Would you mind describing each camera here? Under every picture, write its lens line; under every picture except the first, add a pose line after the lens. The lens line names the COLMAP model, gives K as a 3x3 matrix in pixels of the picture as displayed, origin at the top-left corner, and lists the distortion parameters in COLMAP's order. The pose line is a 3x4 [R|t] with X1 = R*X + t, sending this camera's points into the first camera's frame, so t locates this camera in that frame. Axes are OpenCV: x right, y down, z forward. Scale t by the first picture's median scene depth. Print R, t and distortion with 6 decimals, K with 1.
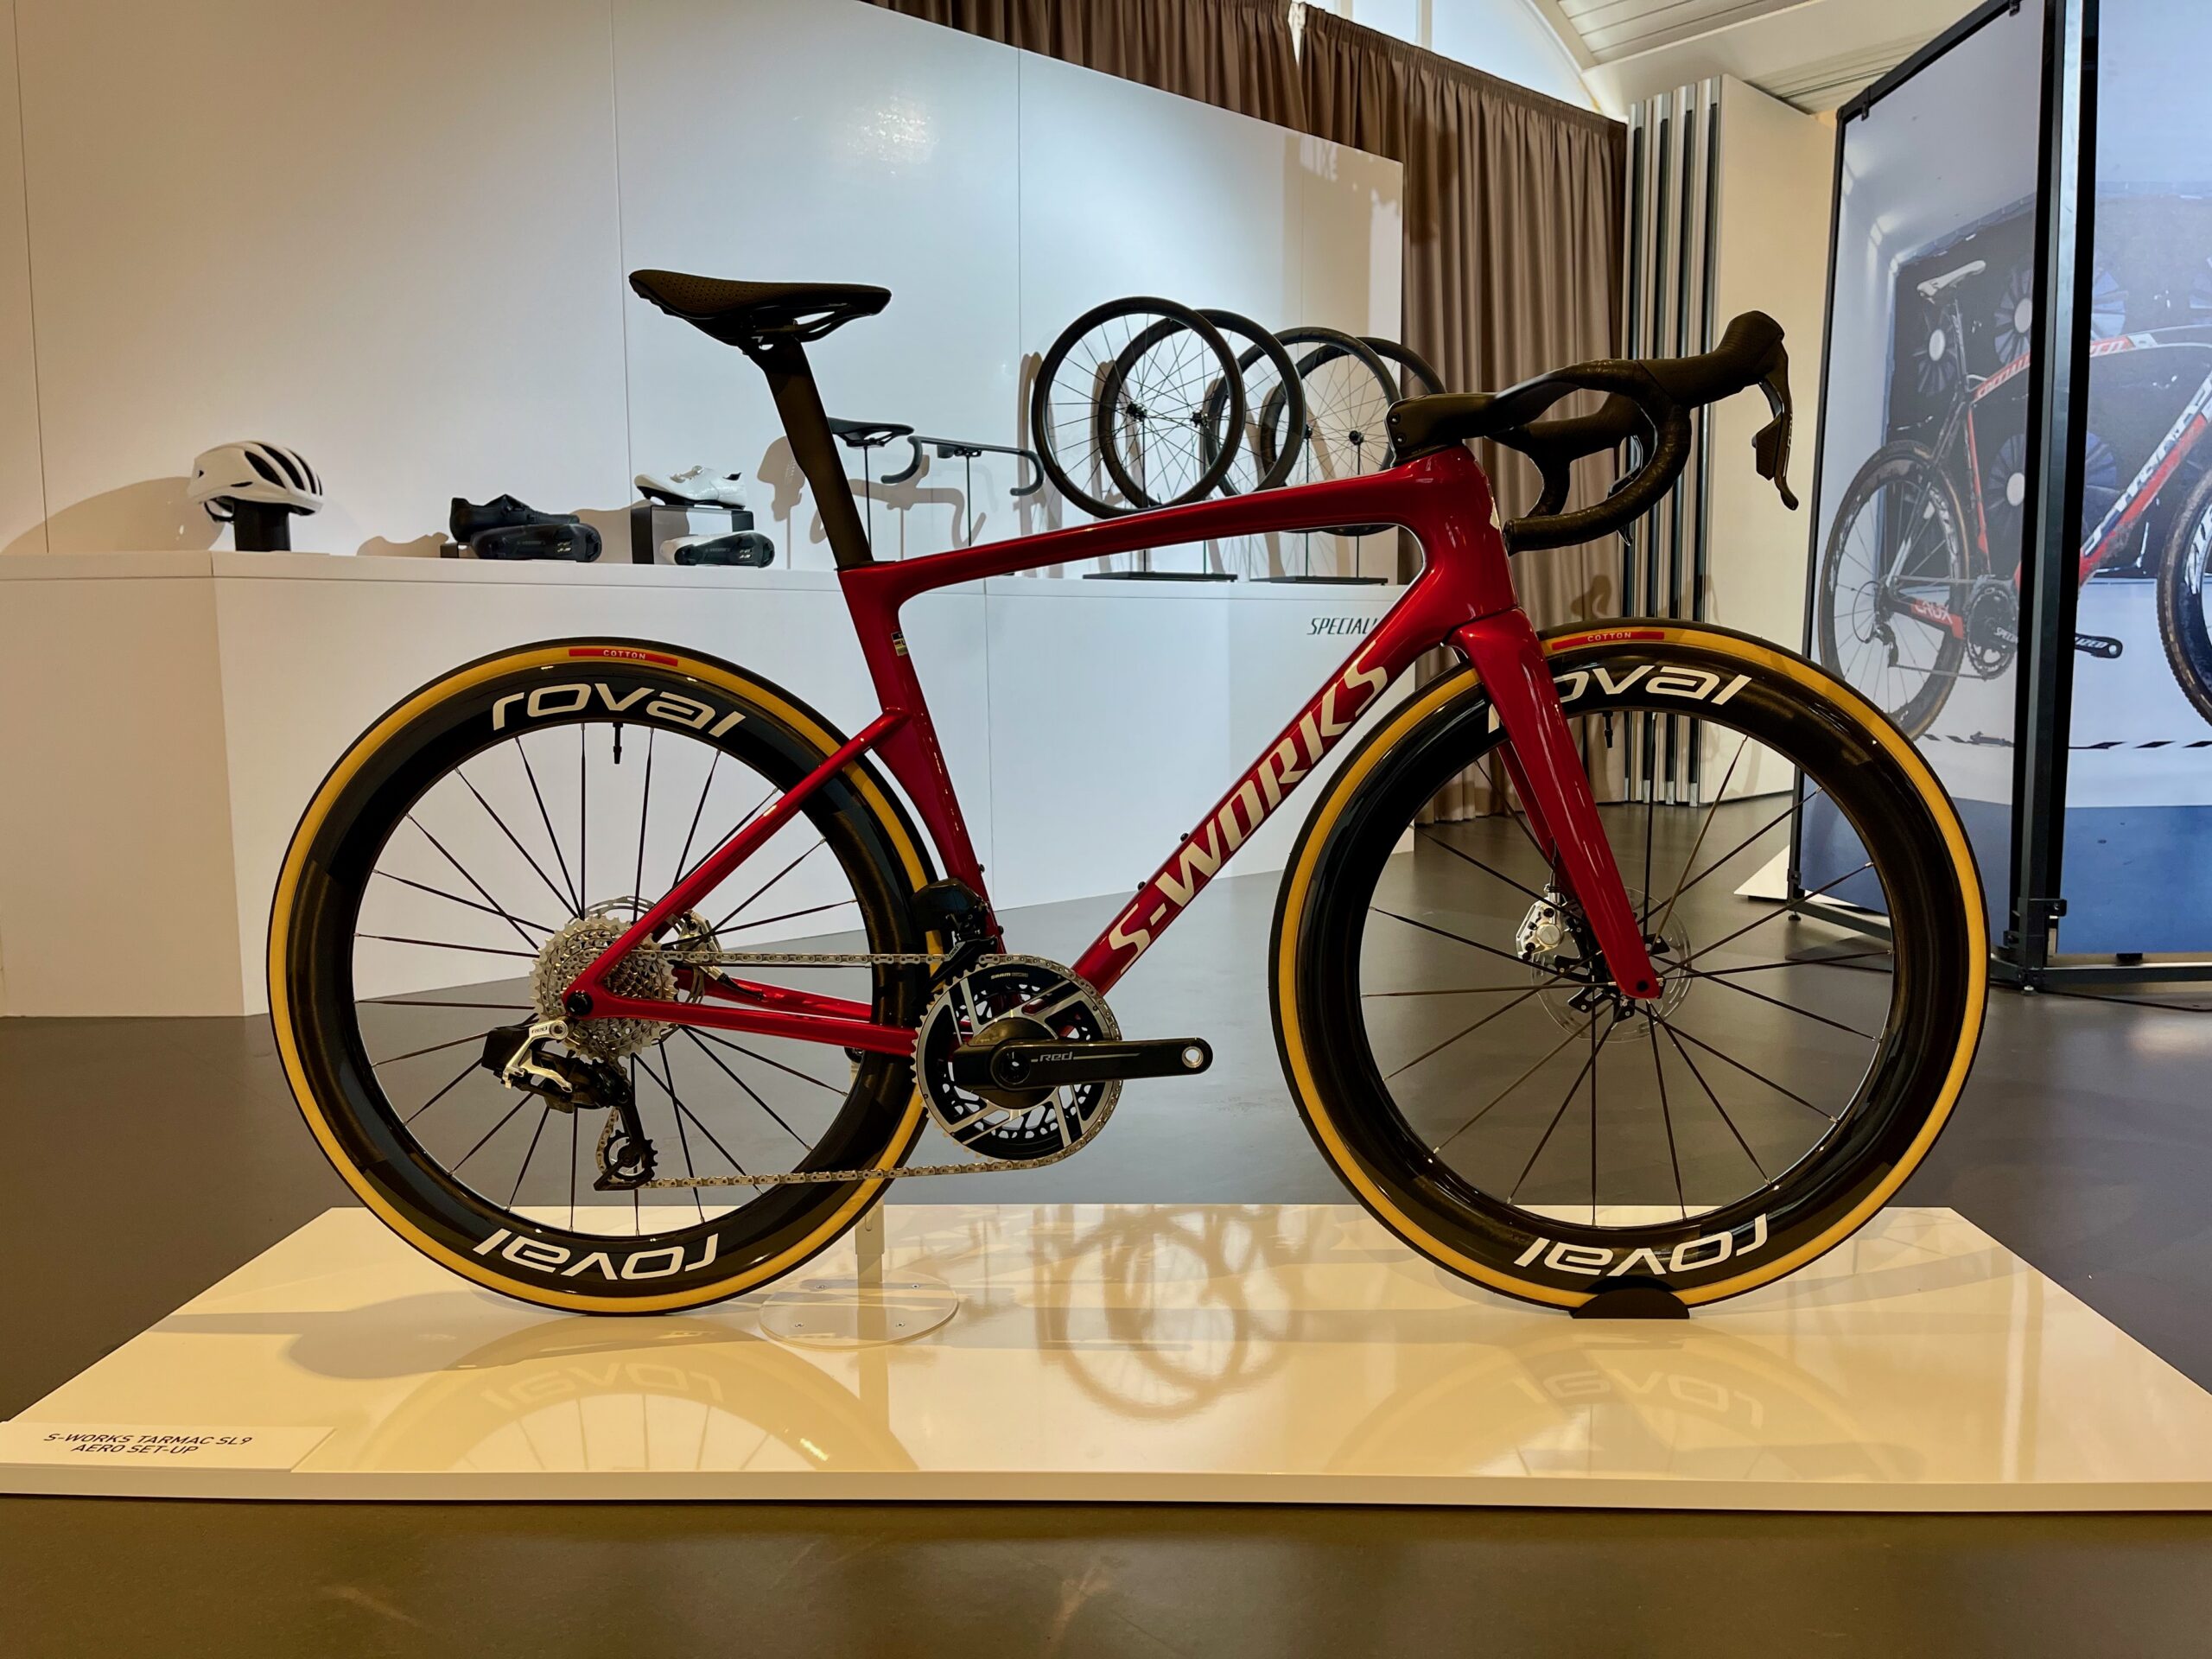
lens RADIAL K [[1700.1, 0, 1106.0], [0, 1700.1, 829.5], [0, 0, 1]] dist [0.111534, -0.149515]
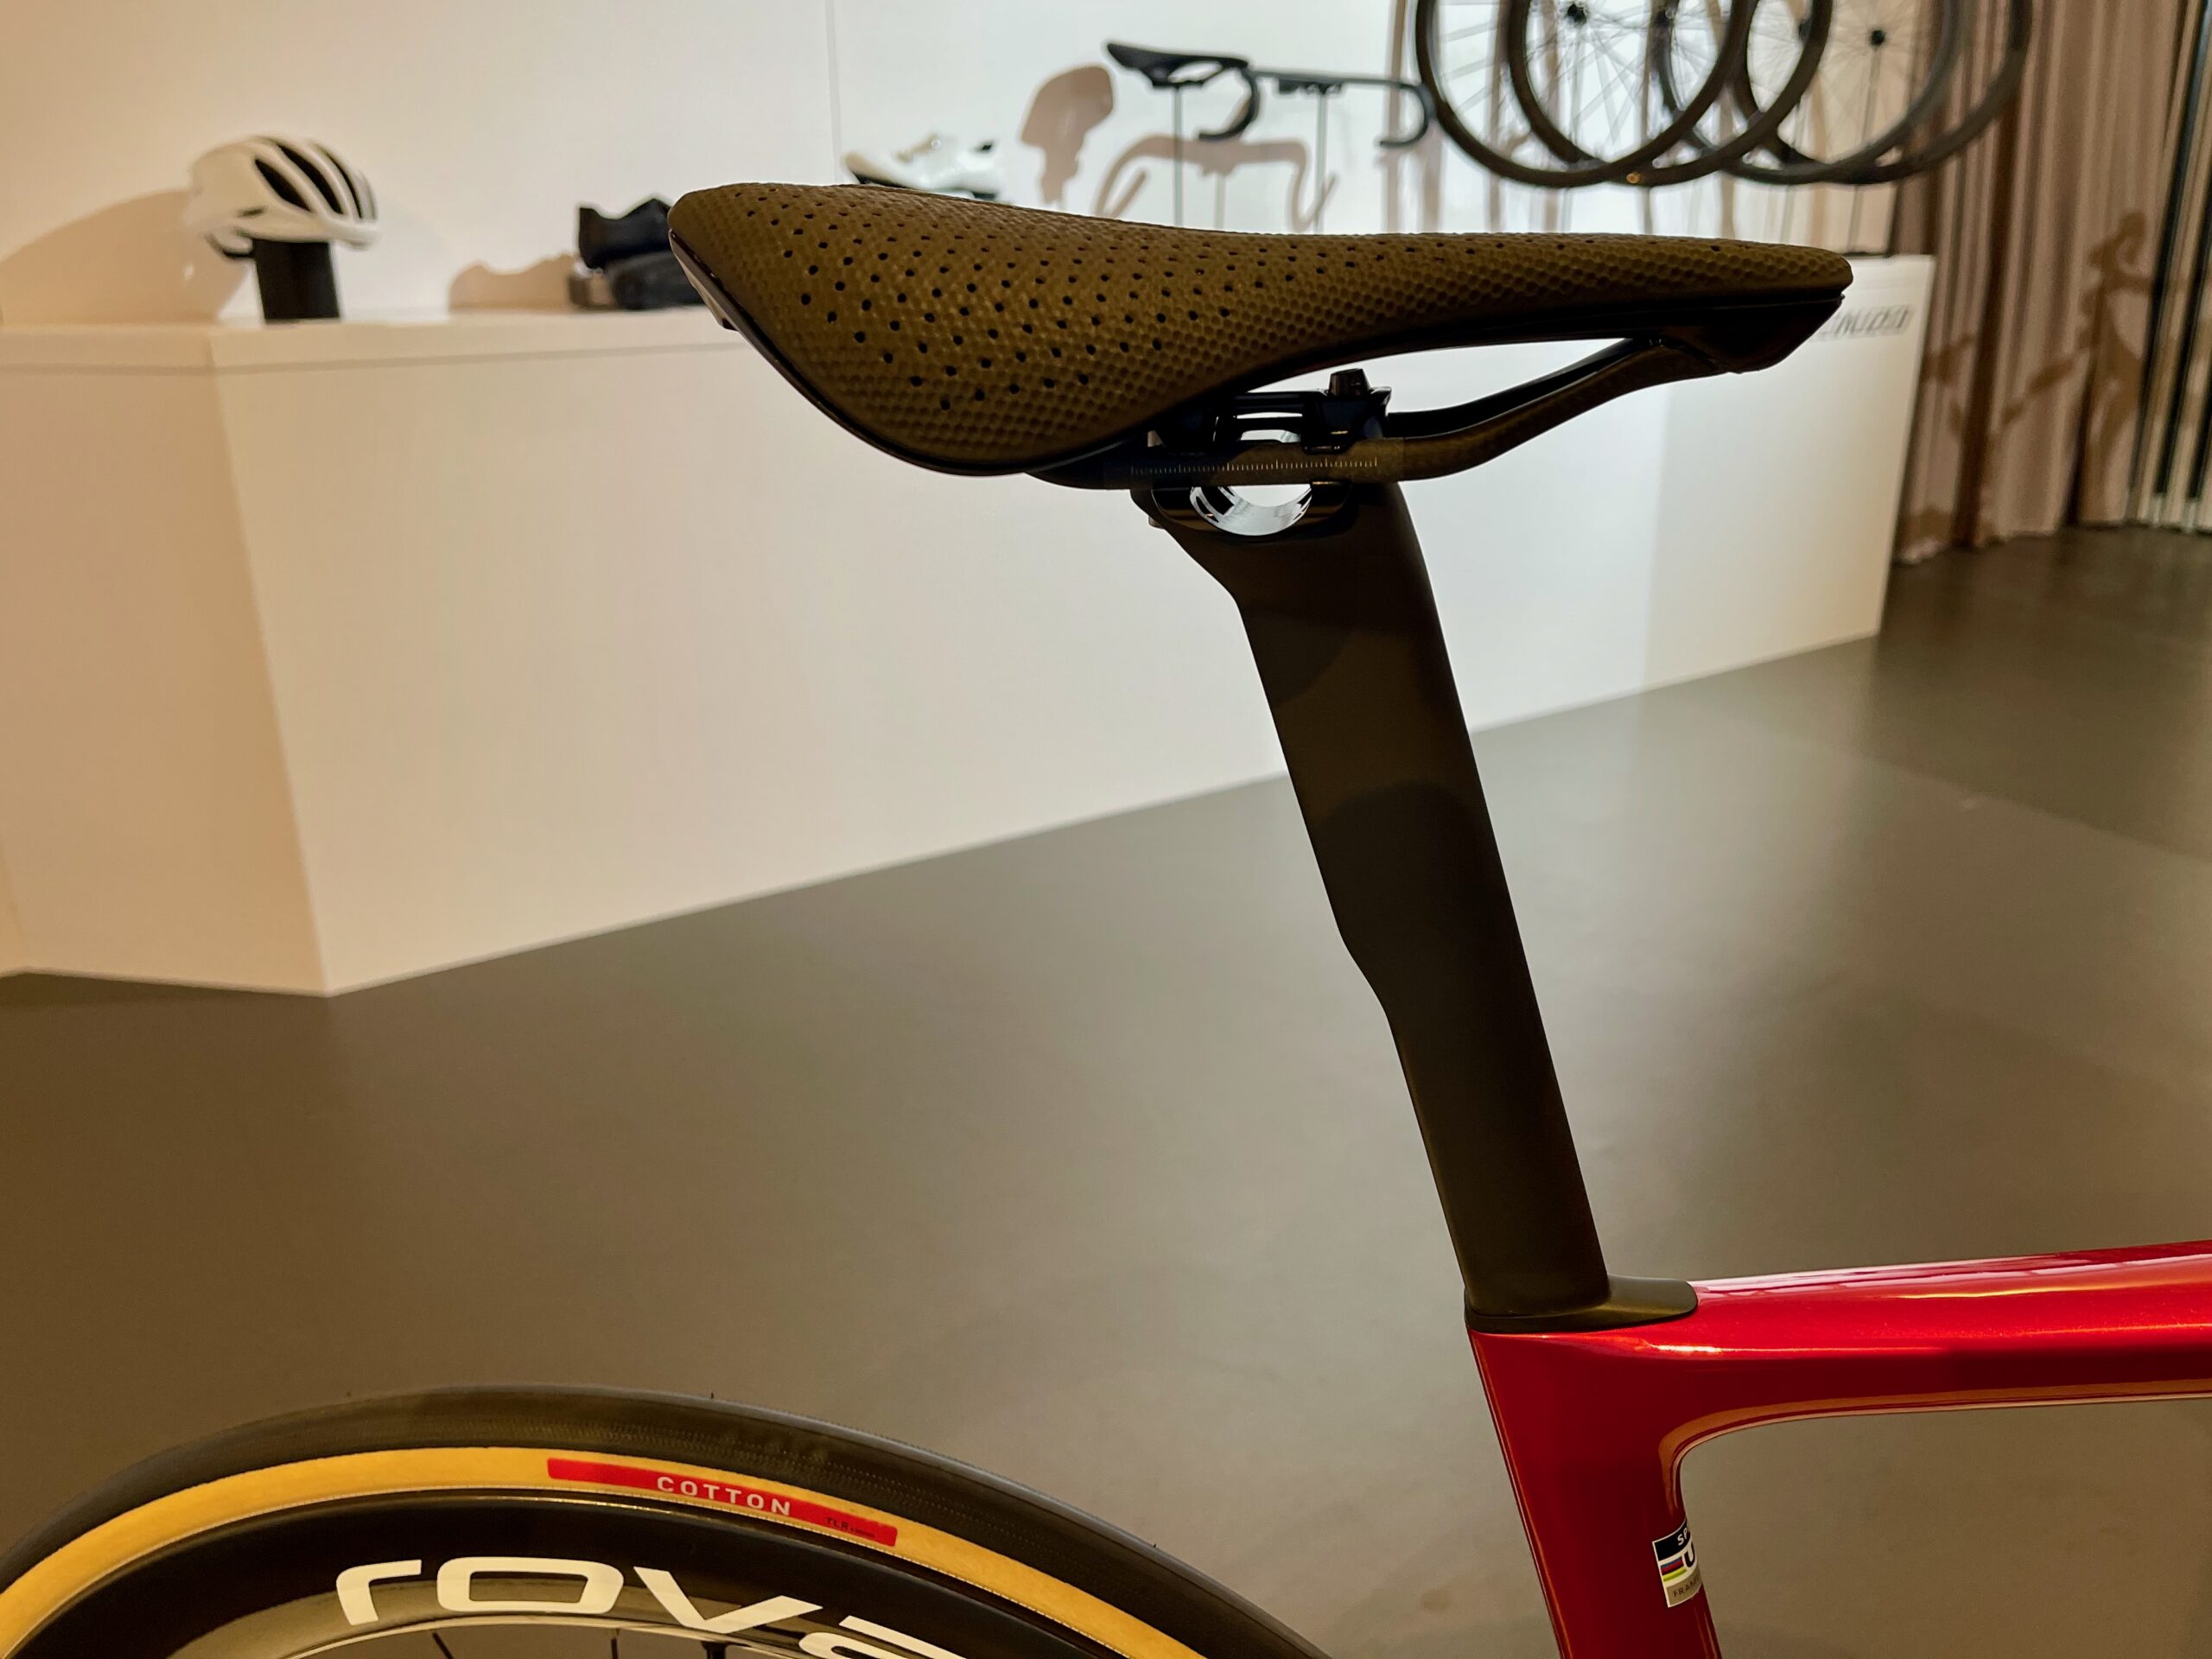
lens RADIAL K [[1704.9, 0, 1111.0], [0, 1704.9, 768.5], [0, 0, 1]] dist [0.091149, -0.130287]
pose [[0.991290, 0.051347, -0.121274, -0.176462], [-0.023227, 0.974591, 0.222786, -0.284186], [0.129632, -0.218029, 0.967295, 0.713985]]
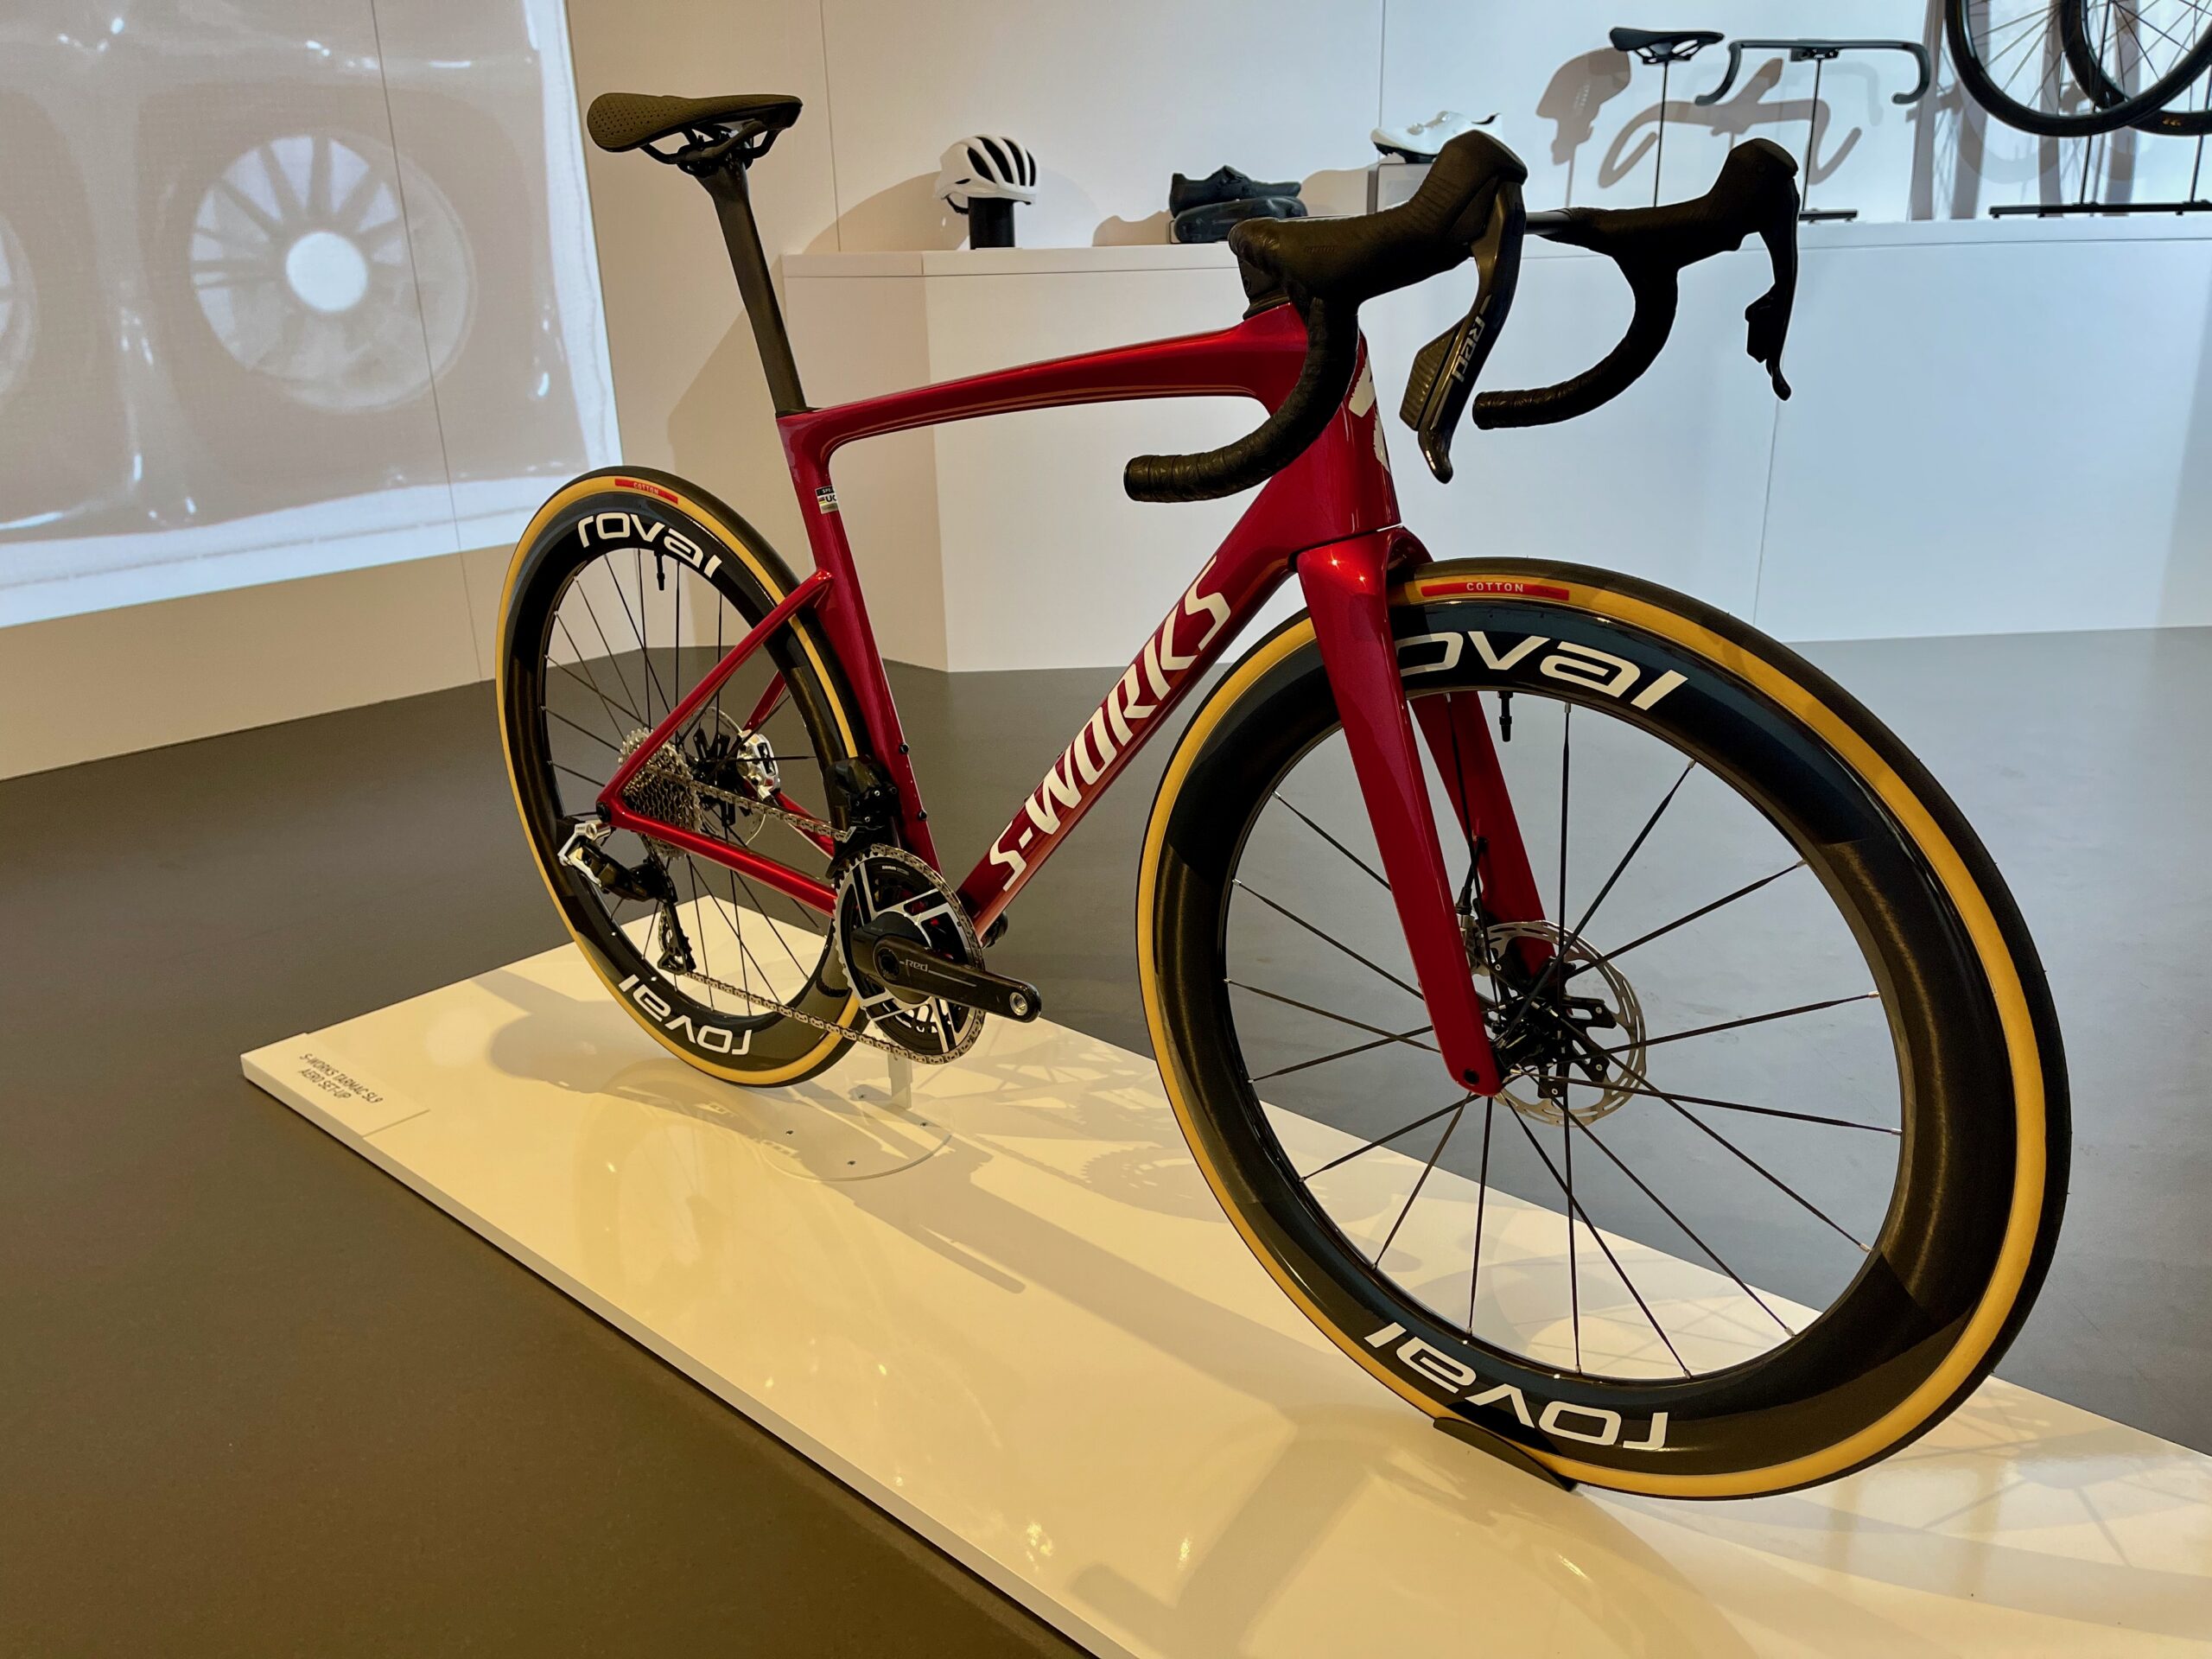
lens RADIAL K [[1700.1, 0, 1106.0], [0, 1700.1, 829.5], [0, 0, 1]] dist [0.111534, -0.149515]
pose [[0.769537, 0.202485, -0.605651, 0.574428], [-0.049384, 0.964430, 0.259686, -0.178549], [0.636690, -0.169928, 0.752163, 0.351231]]
